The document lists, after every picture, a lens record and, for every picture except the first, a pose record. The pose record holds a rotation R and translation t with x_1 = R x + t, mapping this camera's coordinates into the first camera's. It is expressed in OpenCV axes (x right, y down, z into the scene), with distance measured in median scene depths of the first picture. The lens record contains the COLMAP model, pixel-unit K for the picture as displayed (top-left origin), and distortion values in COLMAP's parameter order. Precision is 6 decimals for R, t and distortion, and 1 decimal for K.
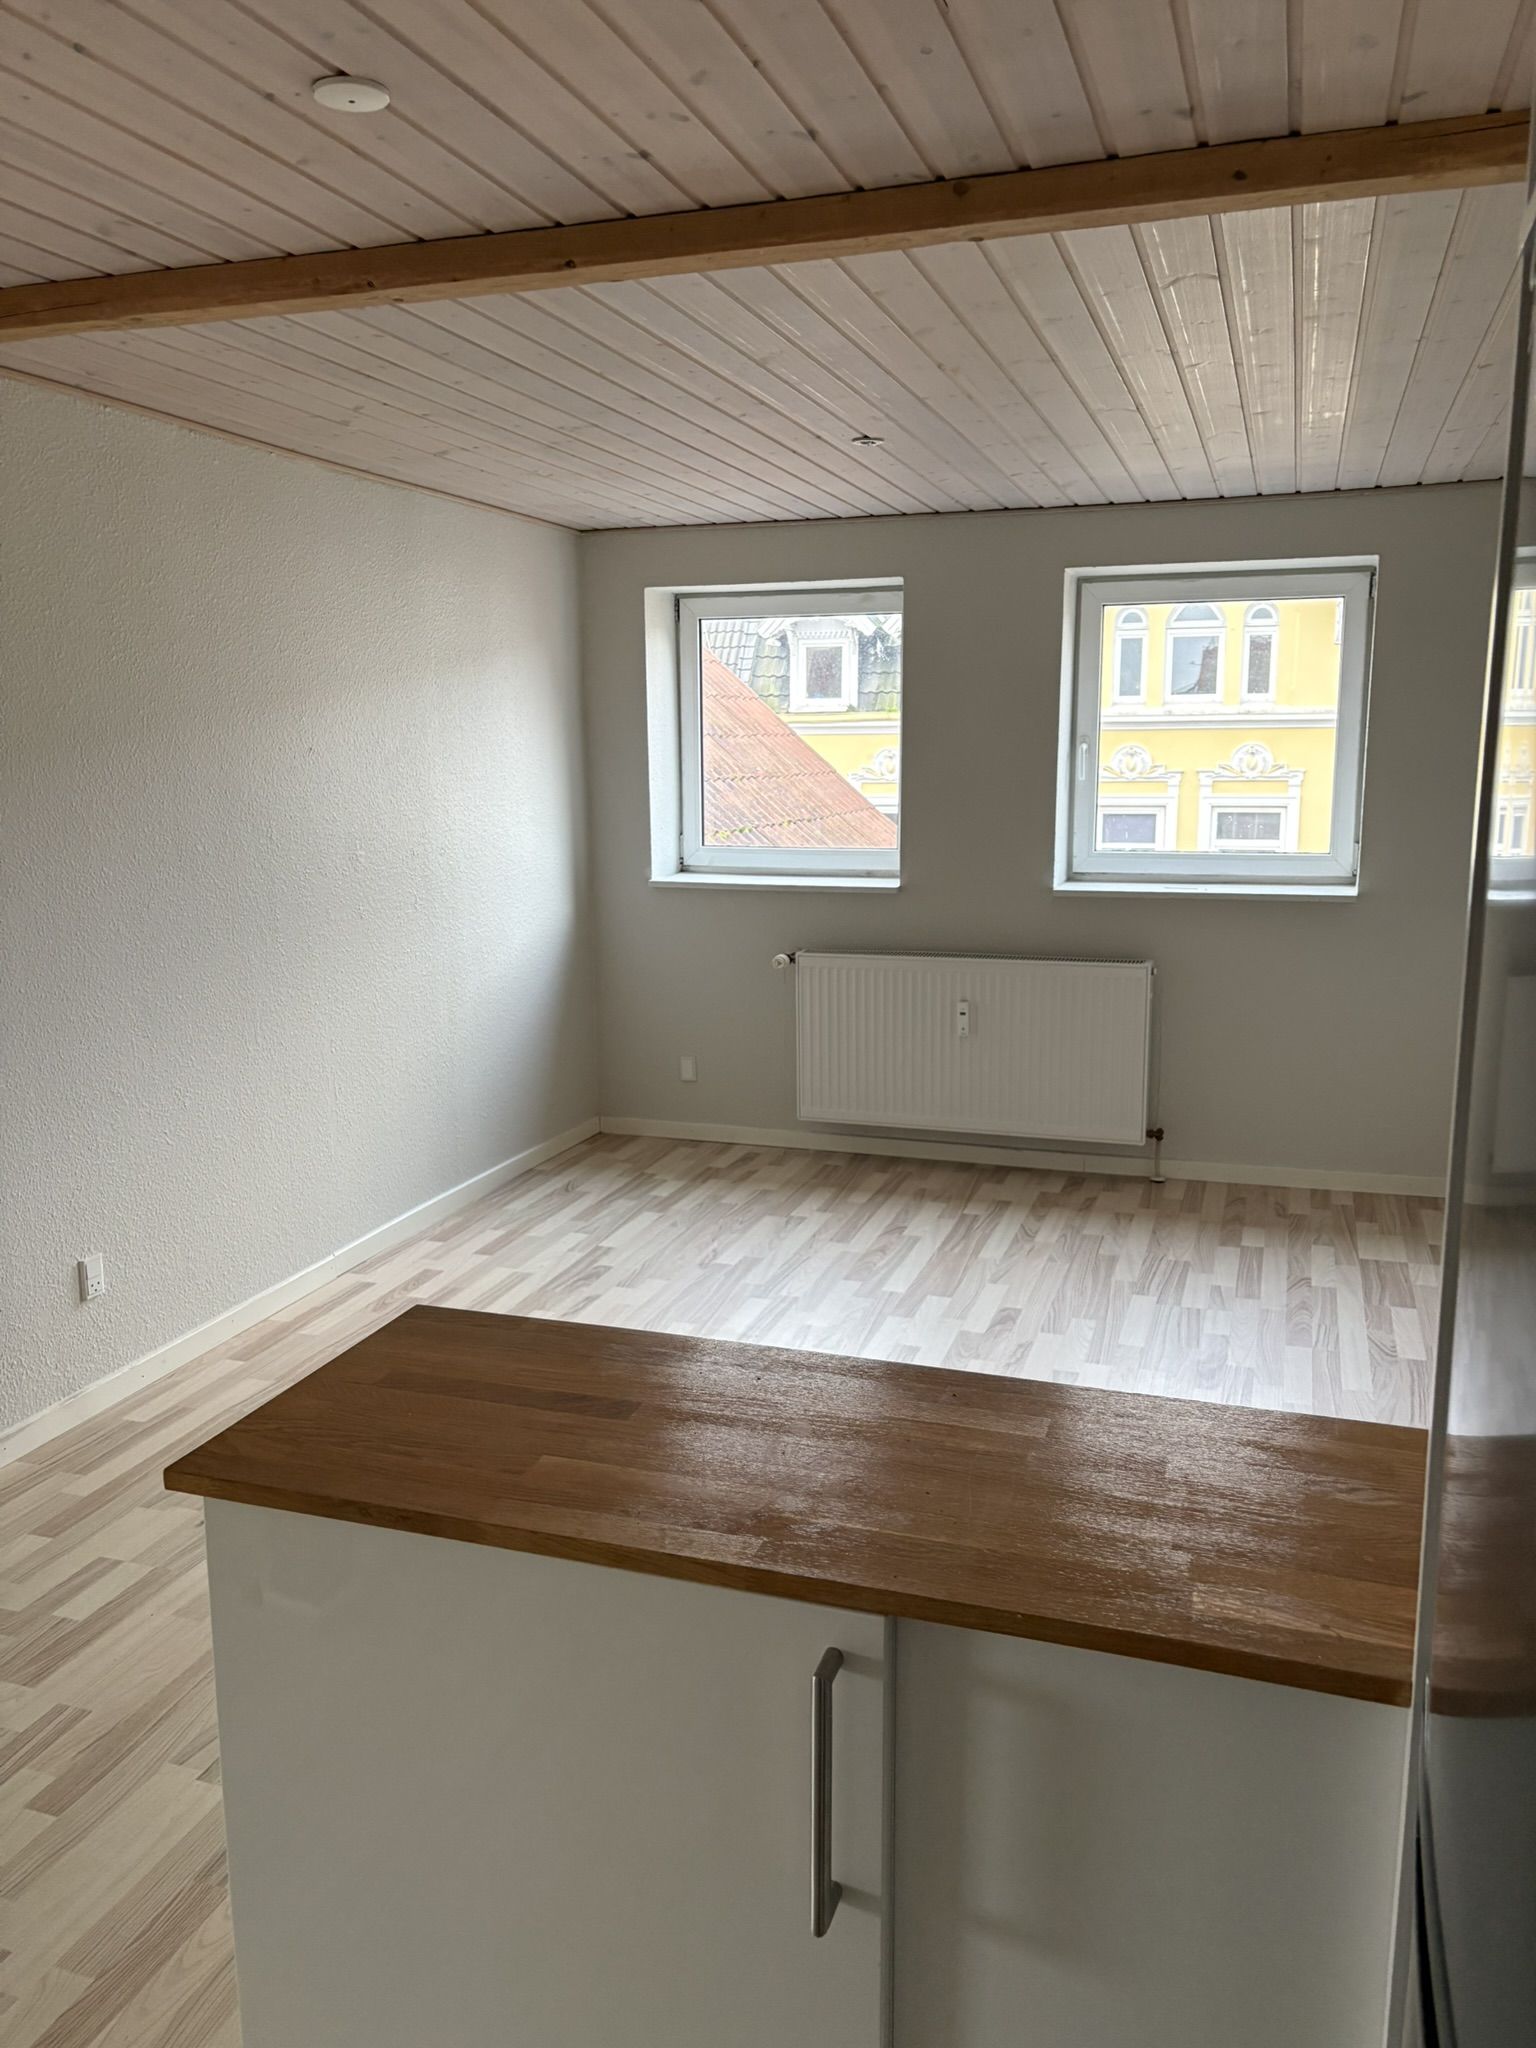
lens RADIAL K [[1570.9, 0, 768.0], [0, 1570.9, 1024.0], [0, 0, 1]] dist [0.107965, -0.001772]
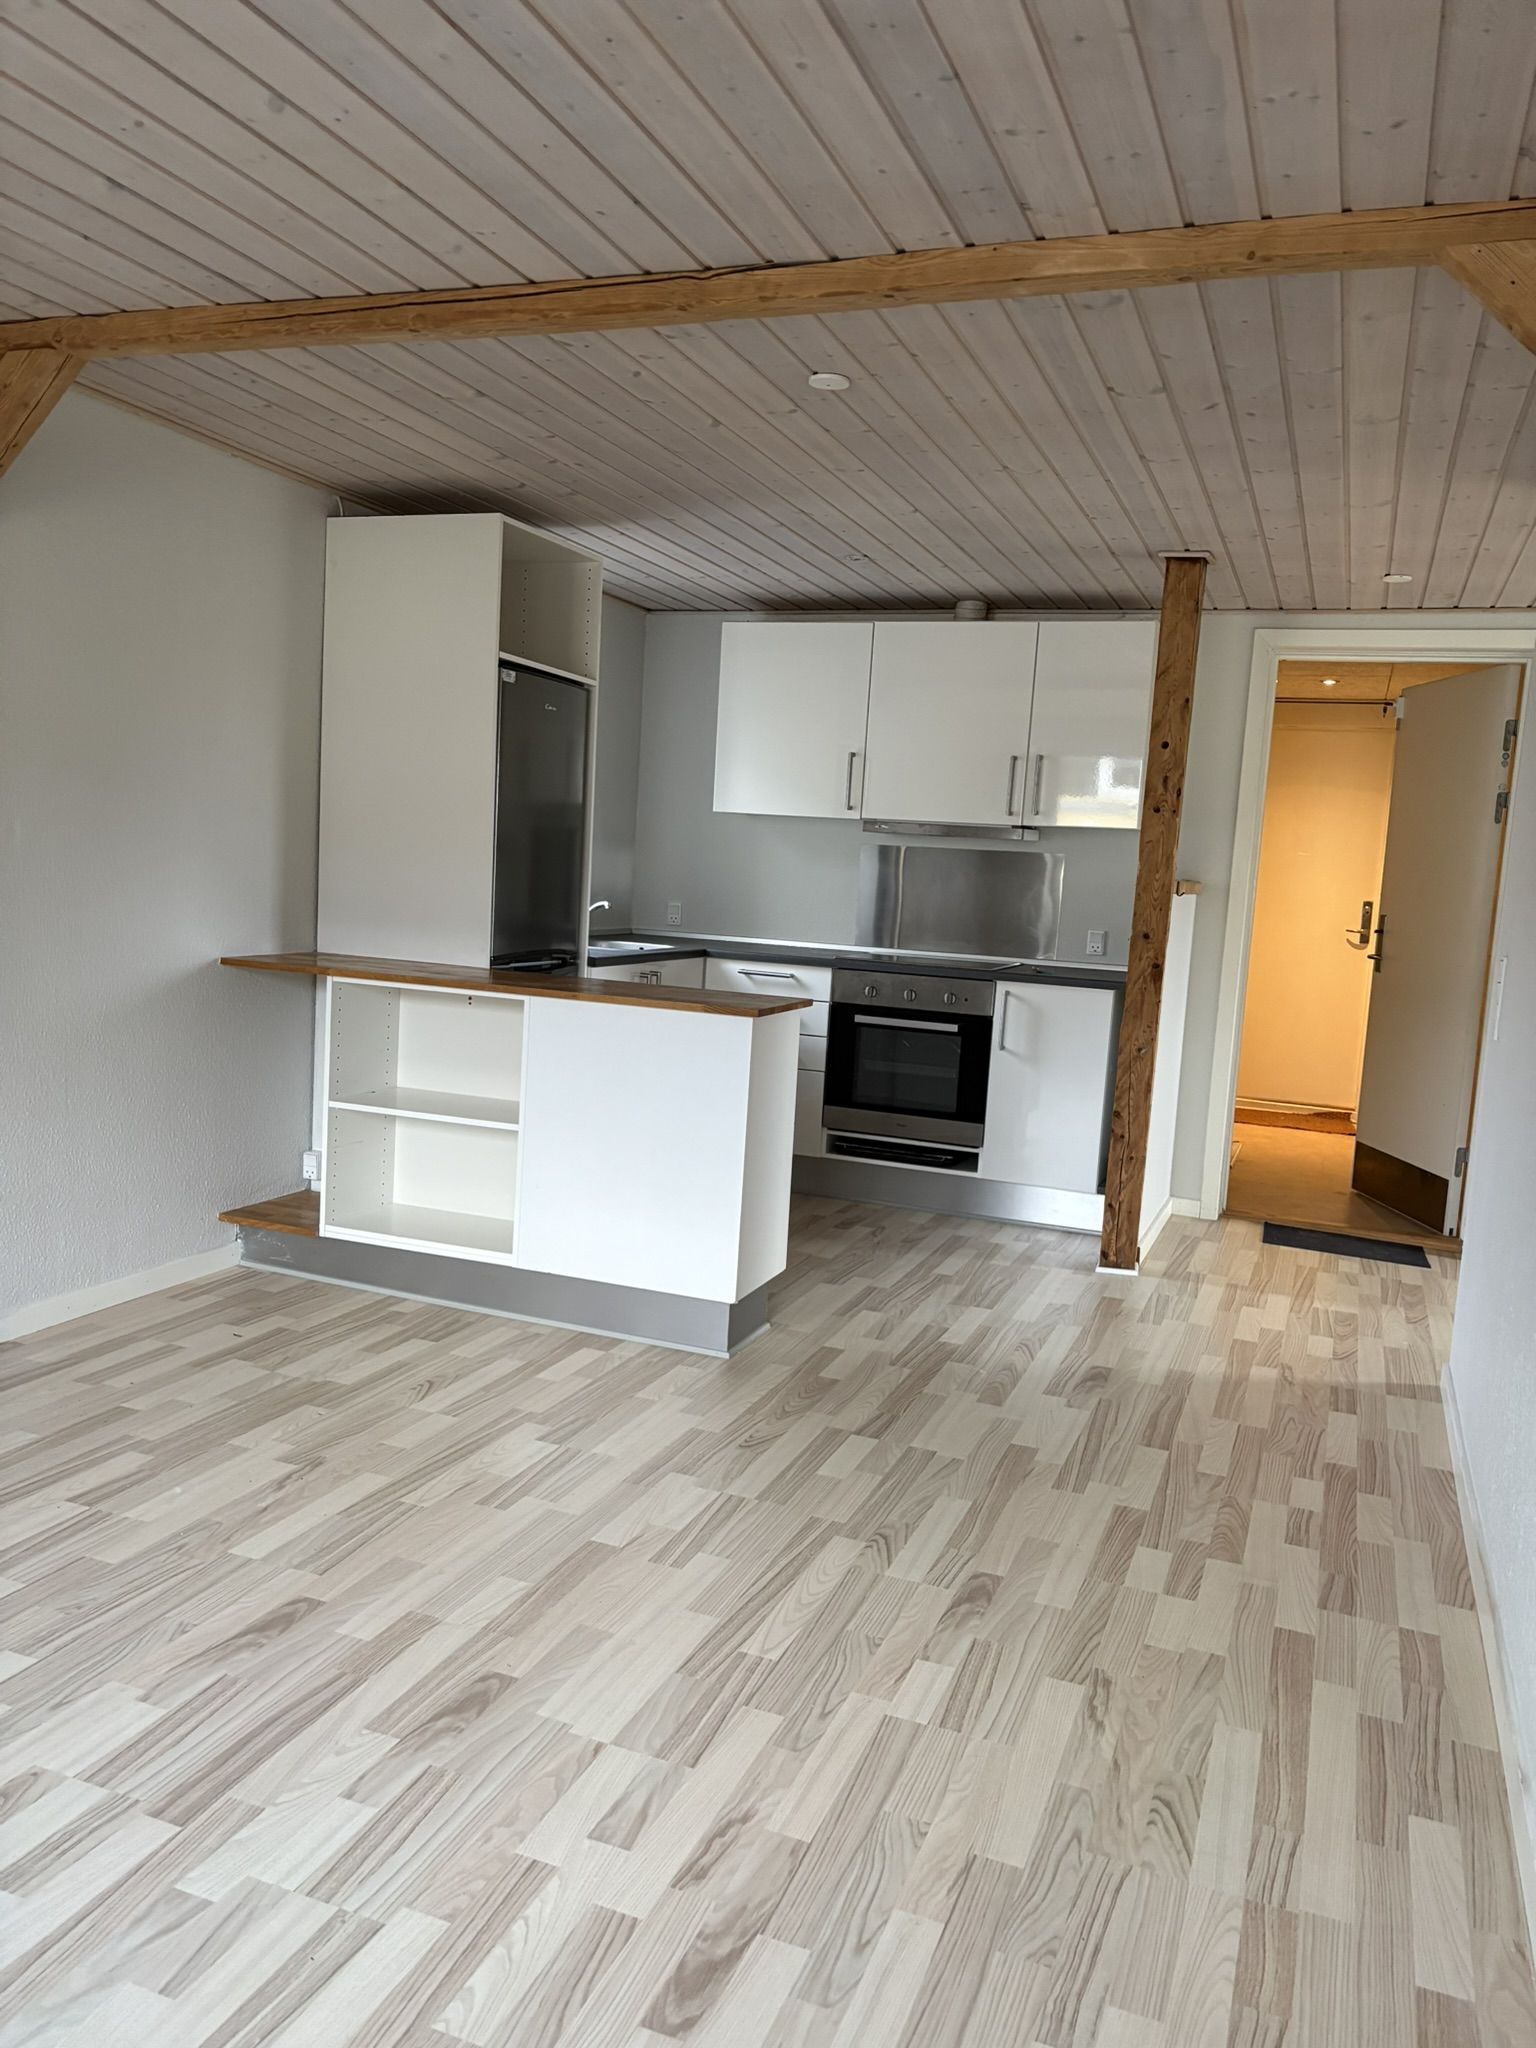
lens RADIAL K [[1570.9, 0, 768.0], [0, 1570.9, 1024.0], [0, 0, 1]] dist [0.107965, -0.001772]
pose [[-0.998025, -0.050293, 0.037652, -0.116837], [-0.037381, 0.957045, 0.287518, -0.161417], [-0.050495, 0.285543, -0.957035, 1.160789]]
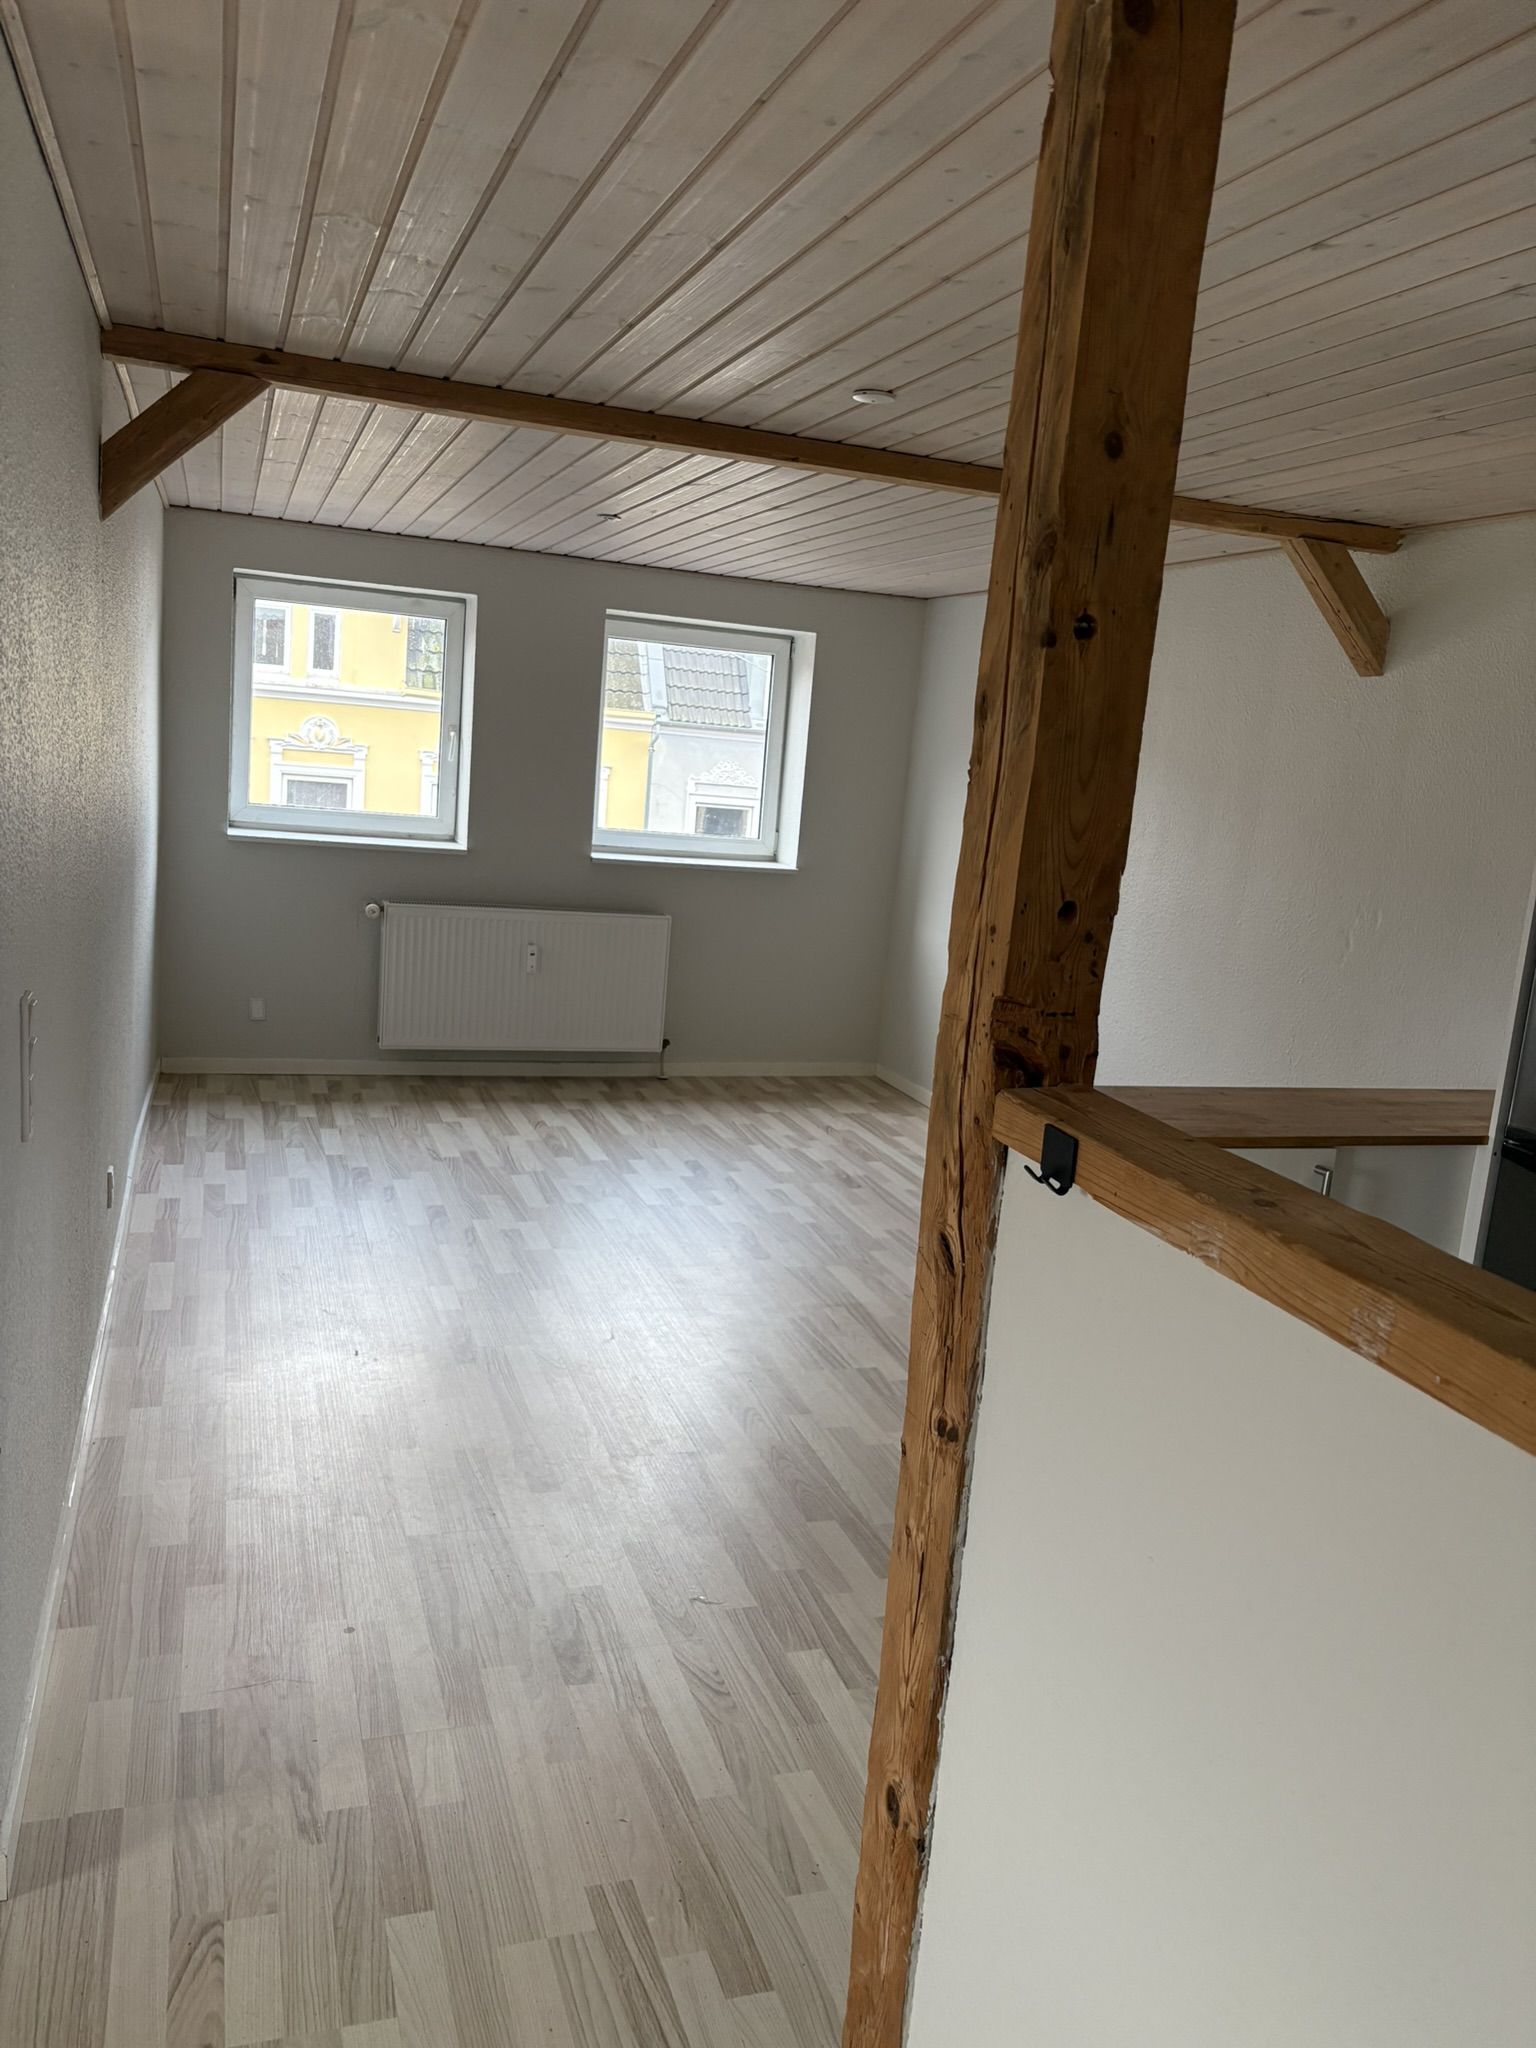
lens RADIAL K [[1570.9, 0, 768.0], [0, 1570.9, 1024.0], [0, 0, 1]] dist [0.107965, -0.001772]
pose [[0.797237, -0.037789, 0.602482, -0.494087], [0.024530, 0.999242, 0.030214, 0.015746], [-0.603168, -0.009309, 0.797560, -0.112818]]
